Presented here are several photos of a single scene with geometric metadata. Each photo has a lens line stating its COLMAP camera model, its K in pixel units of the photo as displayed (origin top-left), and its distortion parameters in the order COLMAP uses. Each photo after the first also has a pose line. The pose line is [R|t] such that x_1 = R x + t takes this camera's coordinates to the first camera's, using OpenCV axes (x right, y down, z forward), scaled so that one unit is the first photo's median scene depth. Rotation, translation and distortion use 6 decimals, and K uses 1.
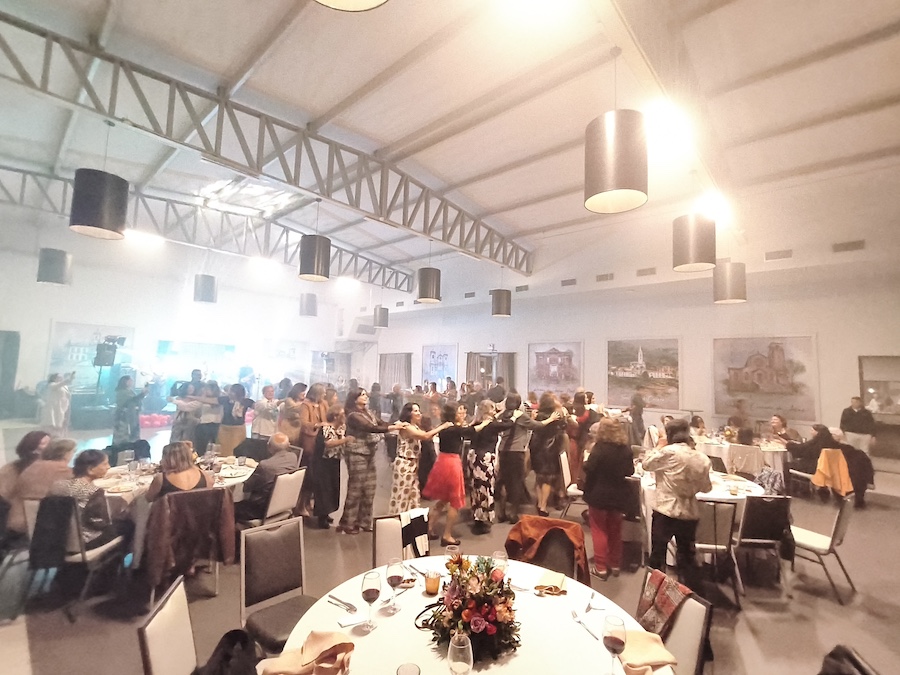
lens RADIAL K [[417.1, 0, 453.7], [0, 417.1, 338.2], [0, 0, 1]] dist [-0.000618, -0.001100]
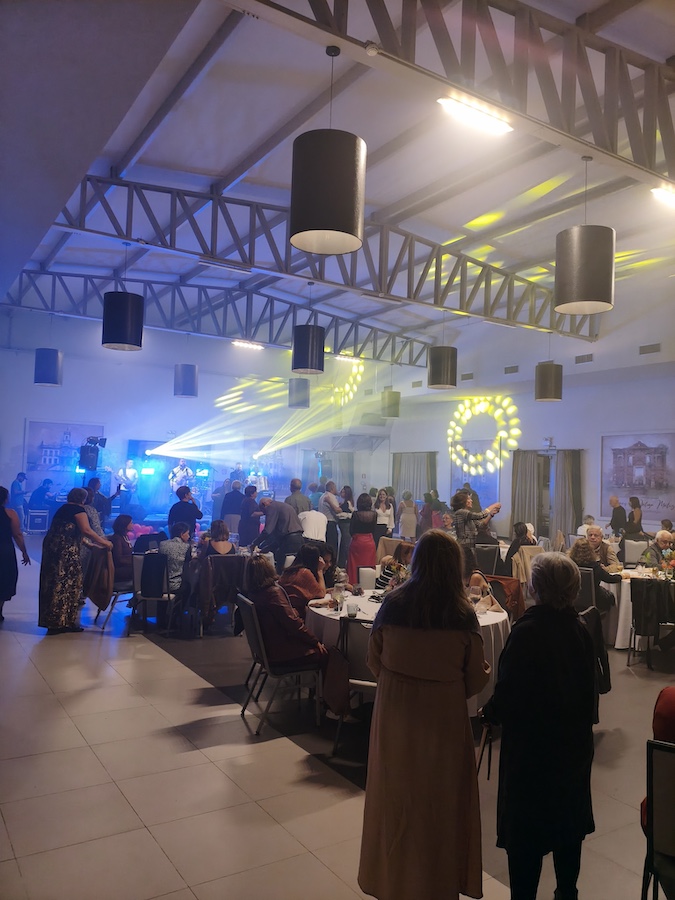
lens RADIAL K [[685.9, 0, 335.6], [0, 685.9, 446.1], [0, 0, 1]] dist [0.086901, -0.141009]
pose [[0.962780, -0.013339, -0.269956, 0.131749], [0.021488, 0.999398, 0.027254, -0.022552], [0.269430, -0.032041, 0.962487, -0.452138]]
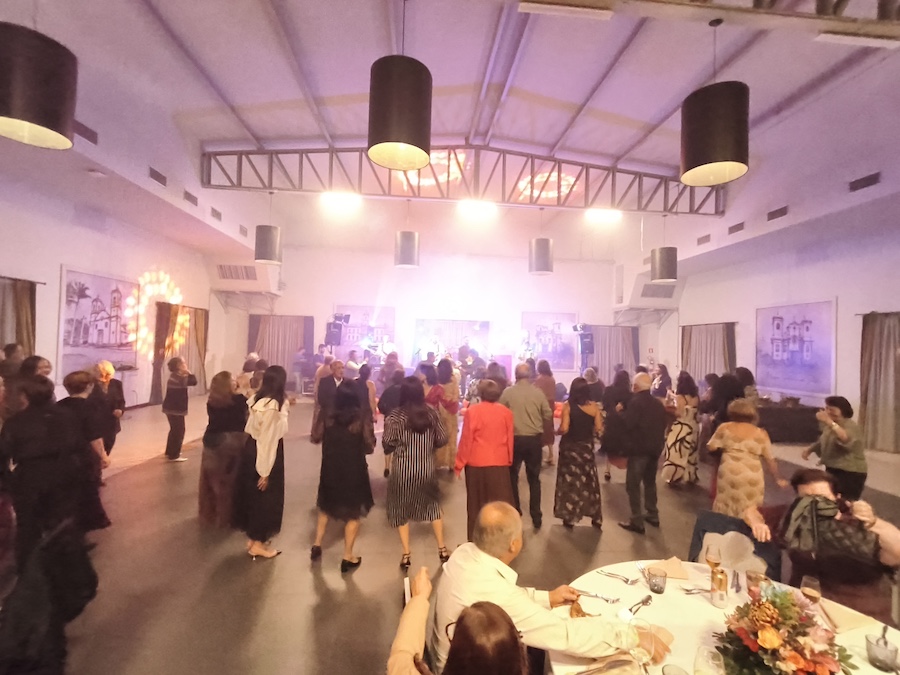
lens RADIAL K [[417.1, 0, 453.7], [0, 417.1, 338.2], [0, 0, 1]] dist [-0.000618, -0.001100]
pose [[0.730120, -0.018837, -0.683059, 0.037524], [0.051344, 0.998306, 0.027351, 0.057206], [0.681387, -0.055041, 0.729850, 0.725722]]
